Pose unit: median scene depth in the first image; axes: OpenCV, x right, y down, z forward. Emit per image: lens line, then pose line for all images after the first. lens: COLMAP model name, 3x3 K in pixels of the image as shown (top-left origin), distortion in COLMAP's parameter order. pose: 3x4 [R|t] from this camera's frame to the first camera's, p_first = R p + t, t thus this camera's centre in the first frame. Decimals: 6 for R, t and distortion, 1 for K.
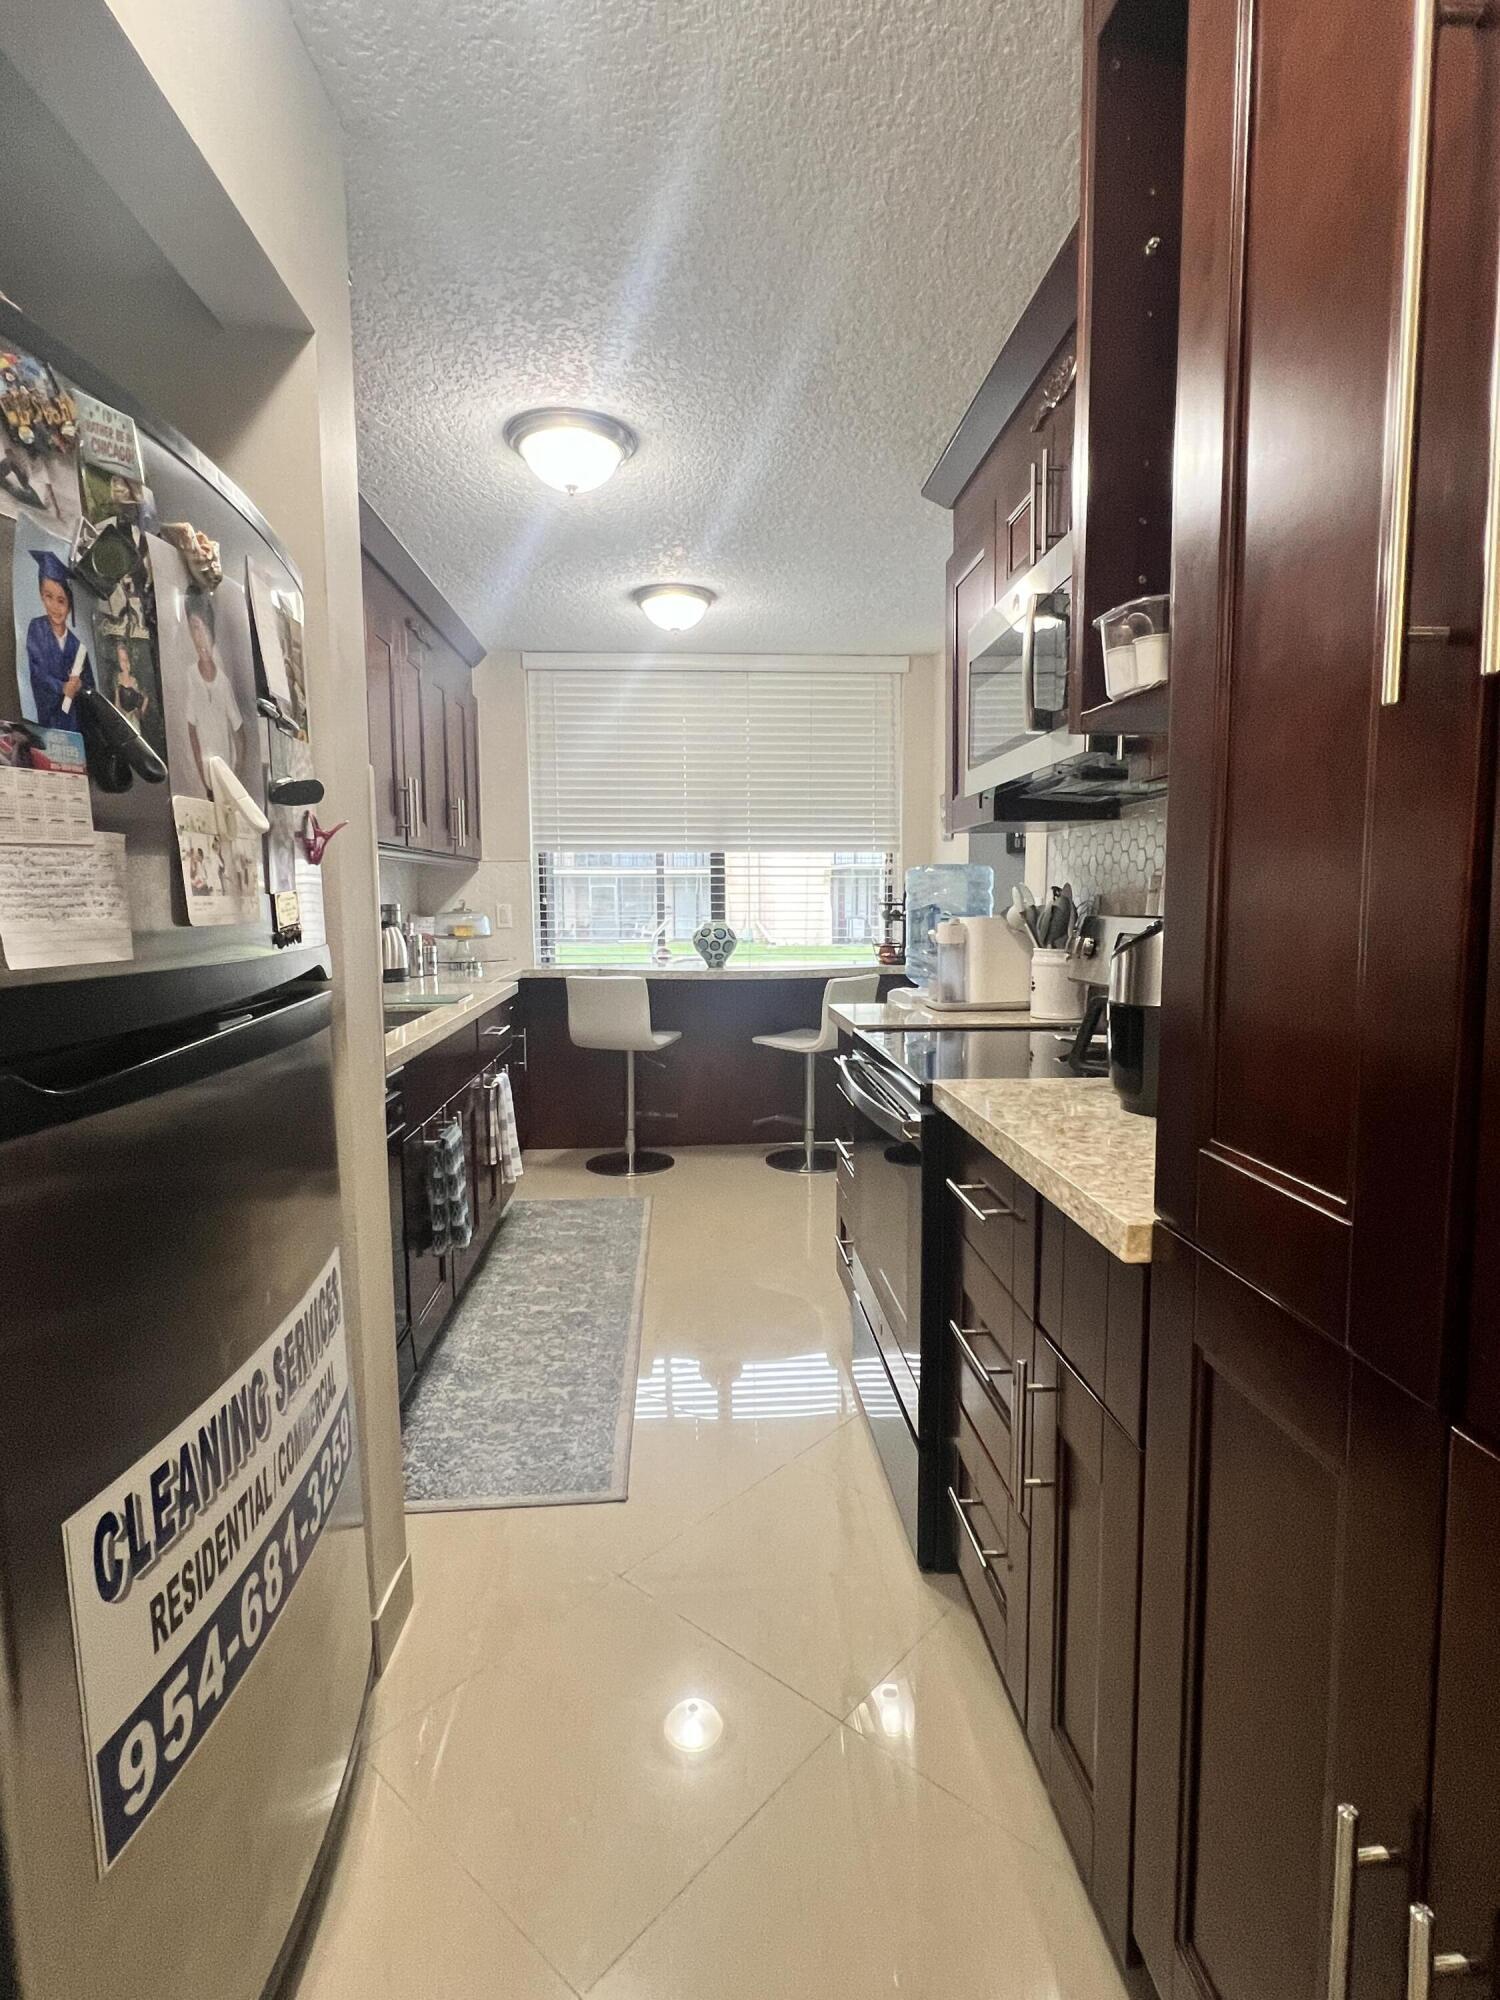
lens RADIAL K [[1000.4, 0, 747.2], [0, 1000.4, 991.6], [0, 0, 1]] dist [-0.005089, 0.000860]
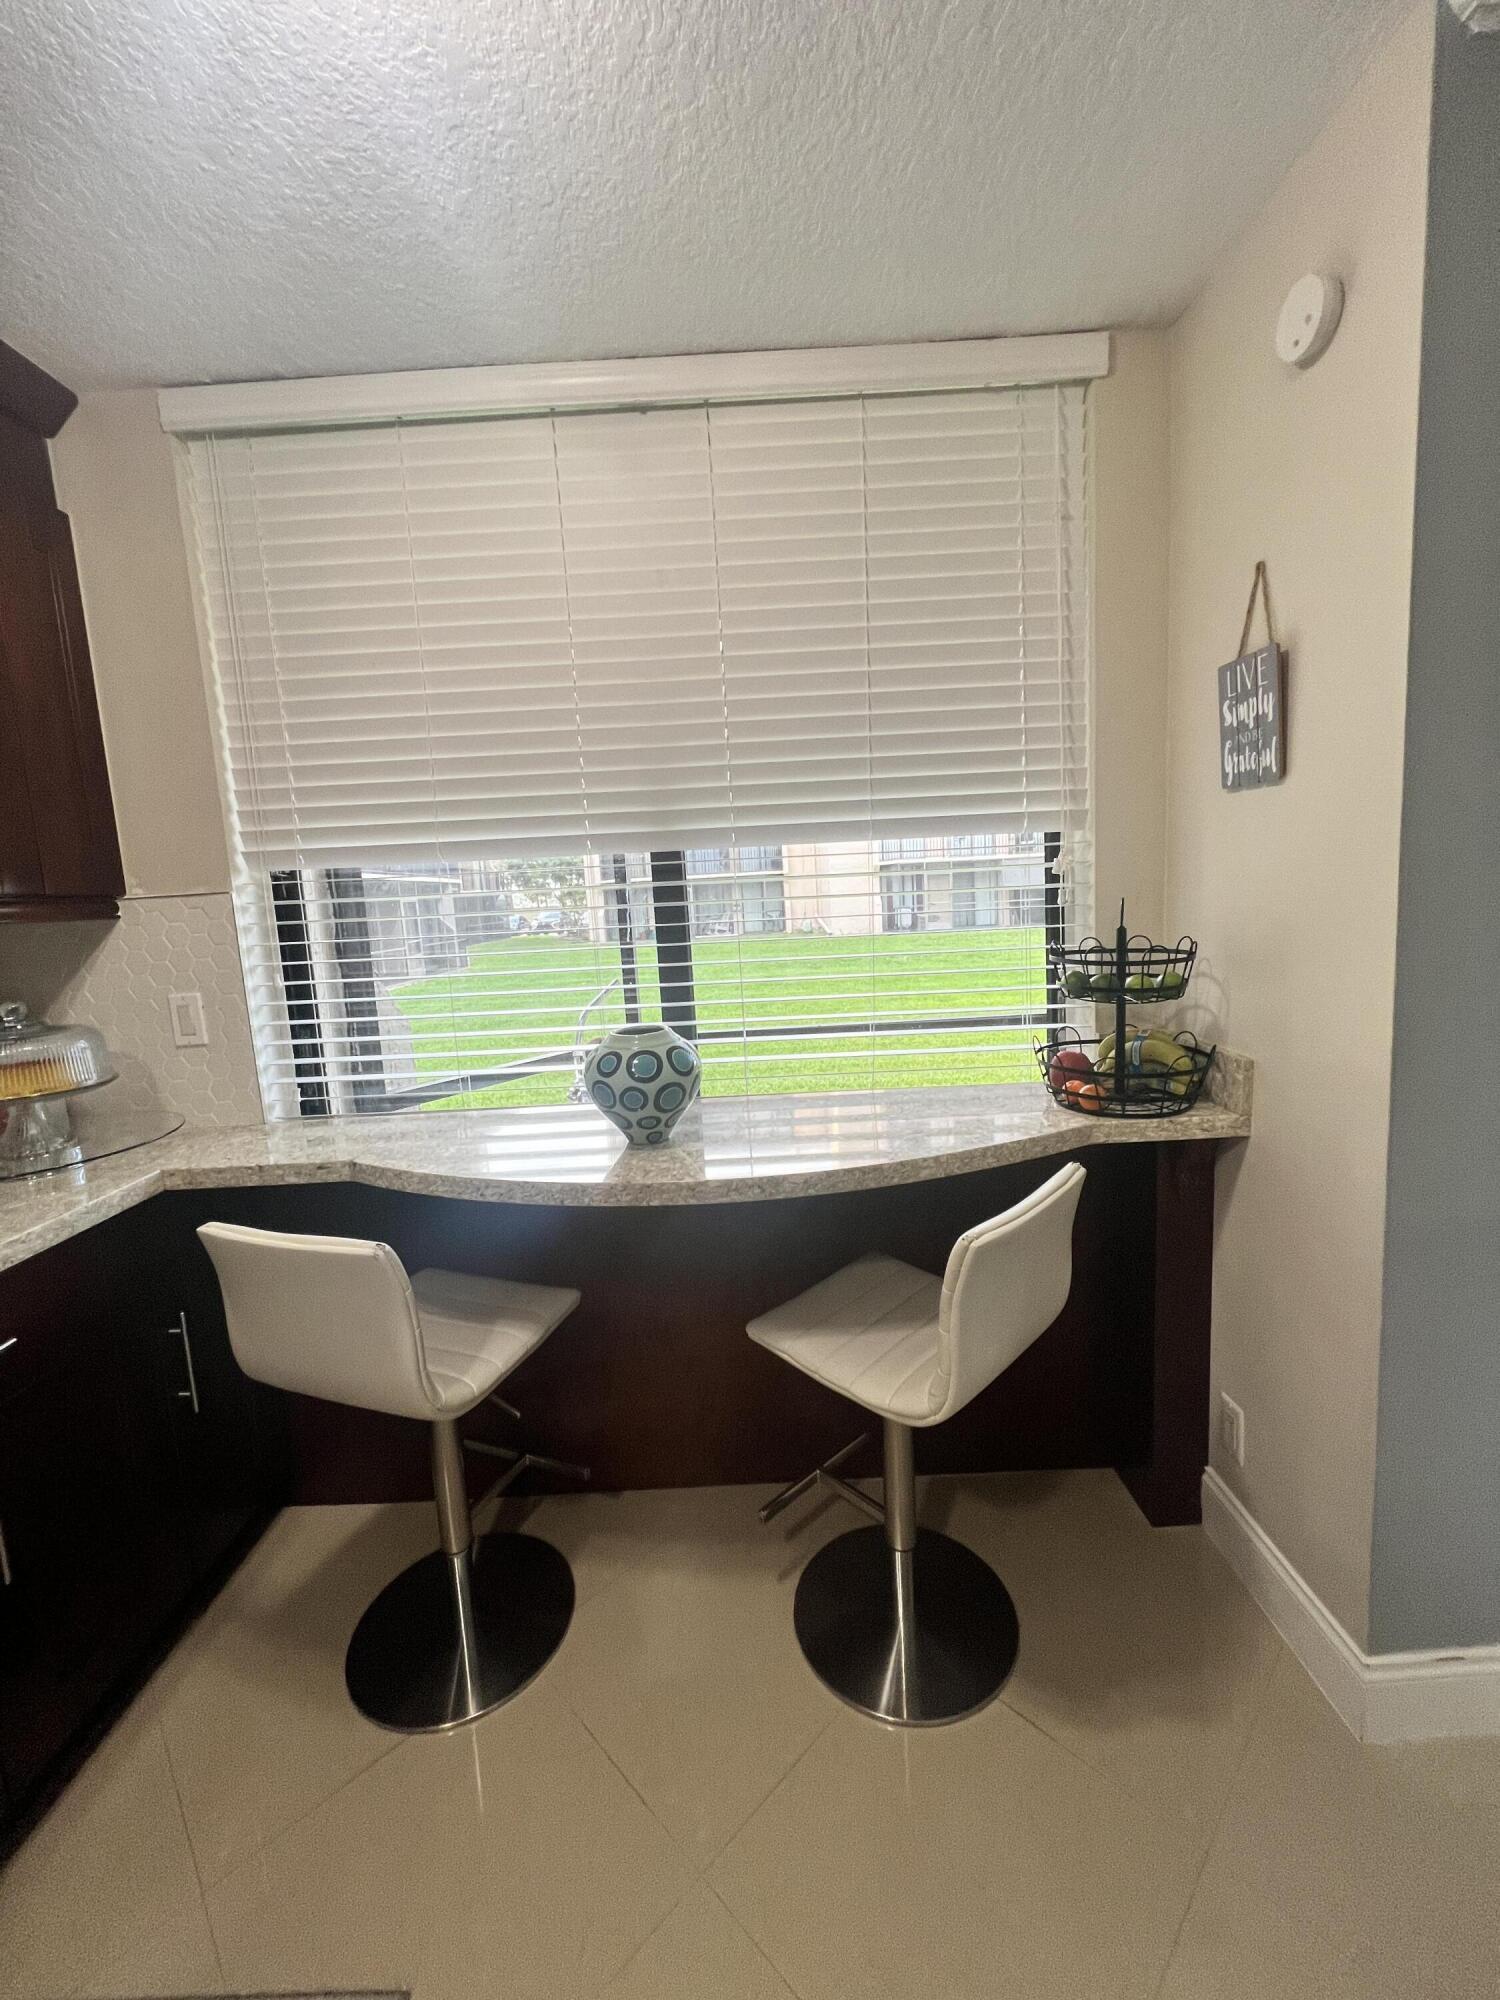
lens RADIAL K [[796.9, 0, 754.9], [0, 796.9, 994.9], [0, 0, 1]] dist [-0.002477, 0.000489]
pose [[0.996473, -0.040318, -0.073591, 0.049439], [0.042734, 0.998588, 0.031560, -0.126640], [0.072215, -0.034594, 0.996789, 0.968076]]
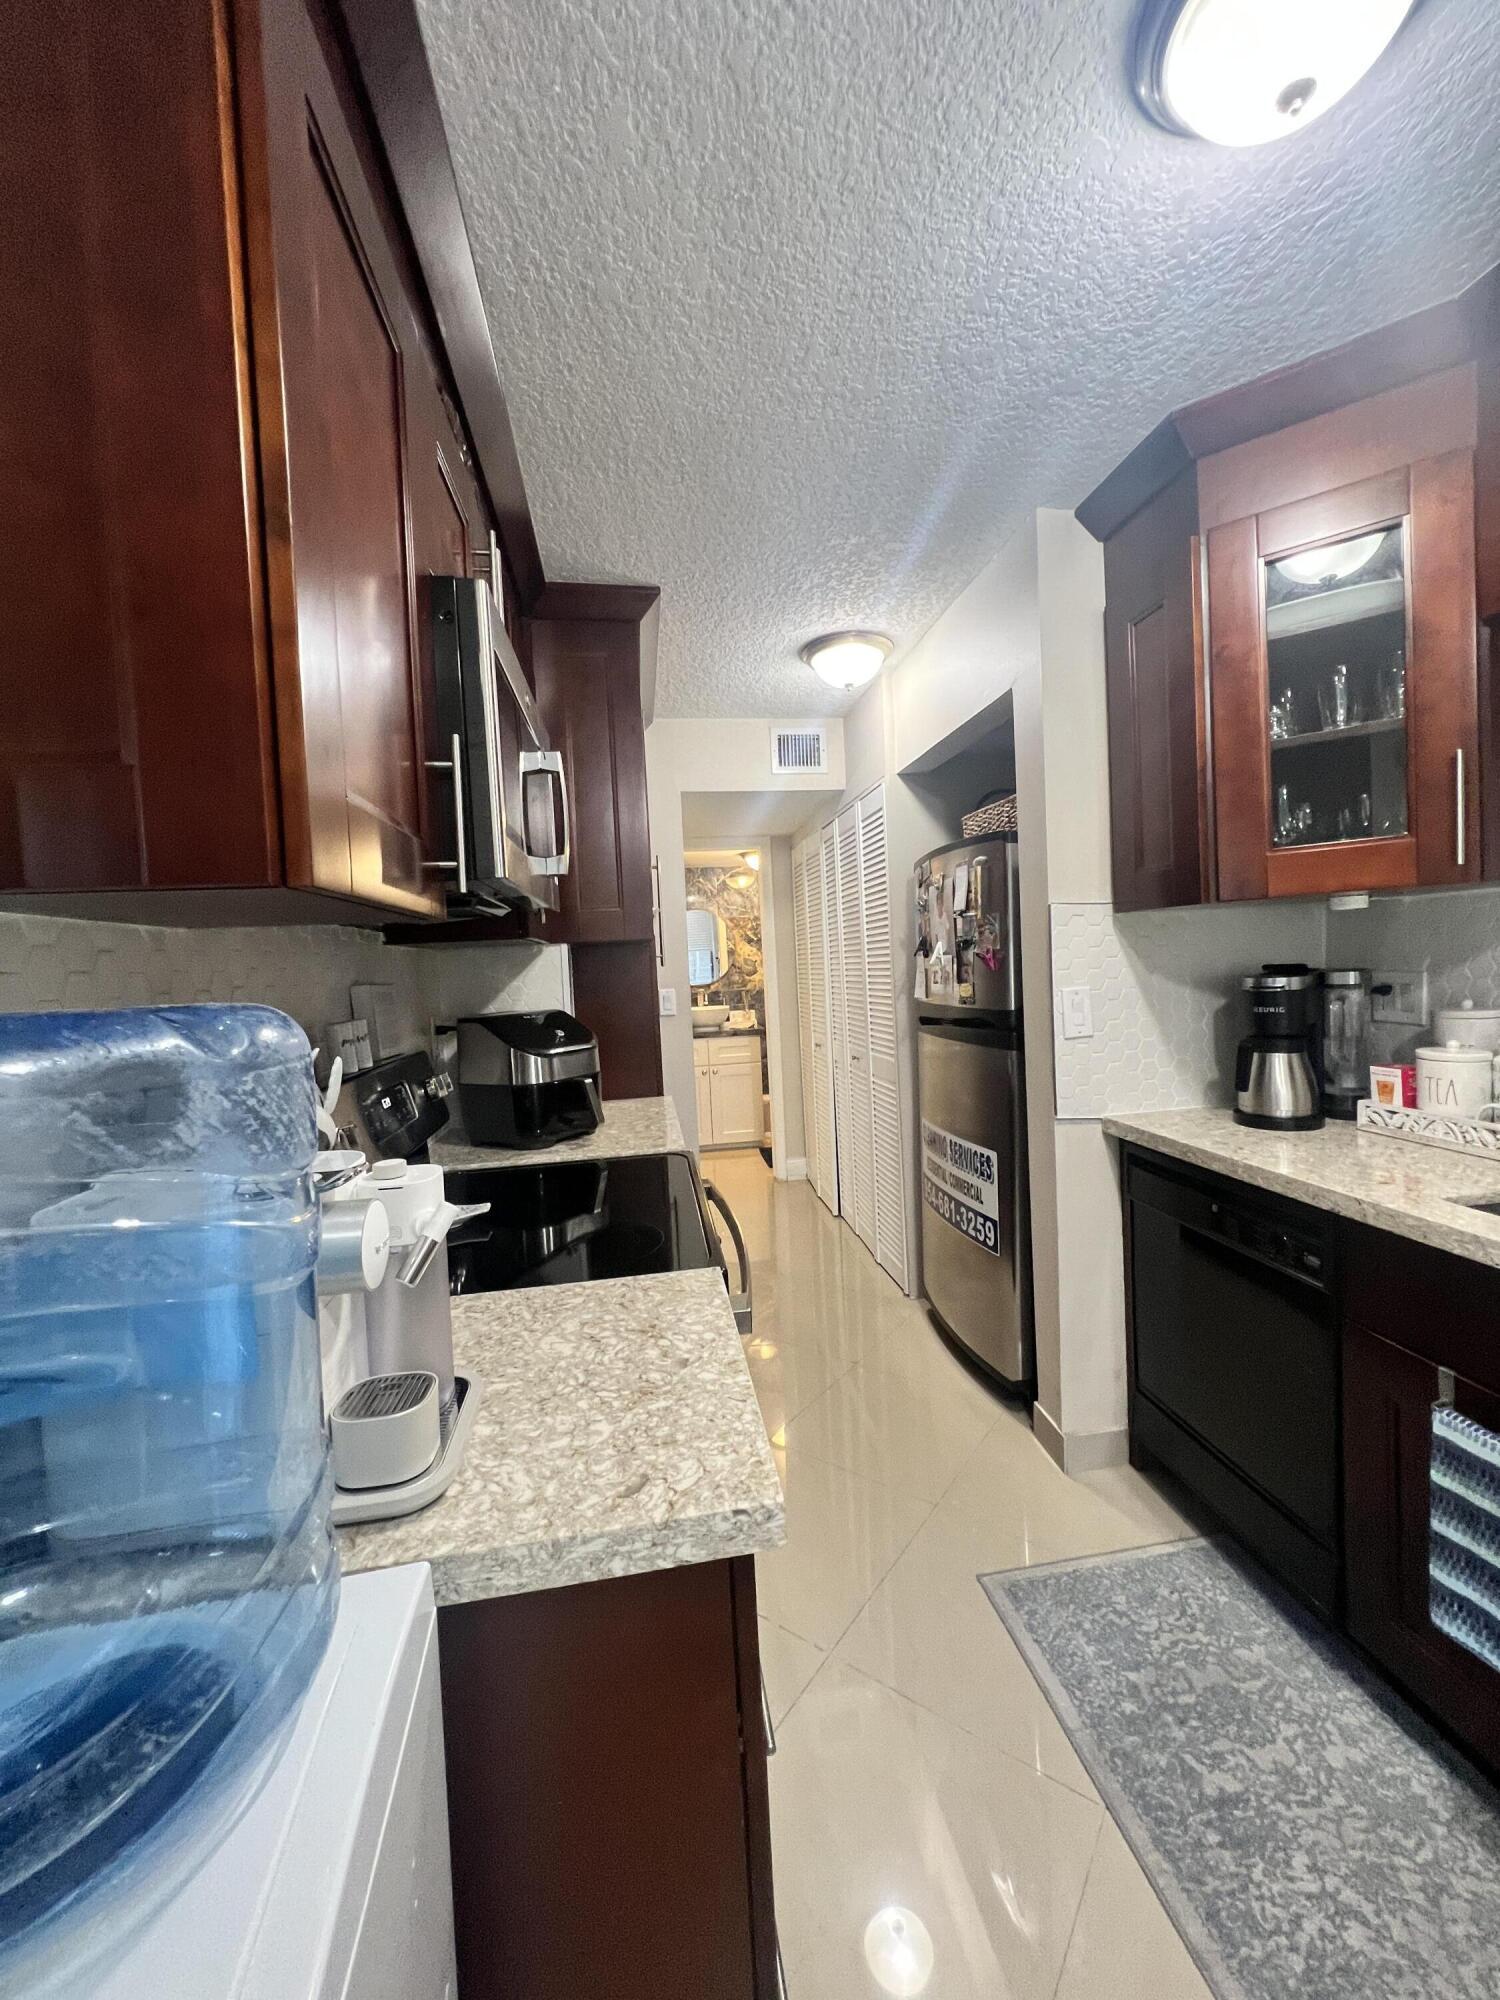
lens RADIAL K [[796.9, 0, 754.9], [0, 796.9, 994.9], [0, 0, 1]] dist [-0.002477, 0.000489]
pose [[-0.994813, 0.061045, -0.081364, 0.086373], [0.049849, 0.989840, 0.133158, -0.131909], [0.088666, 0.128412, -0.987749, 1.056336]]
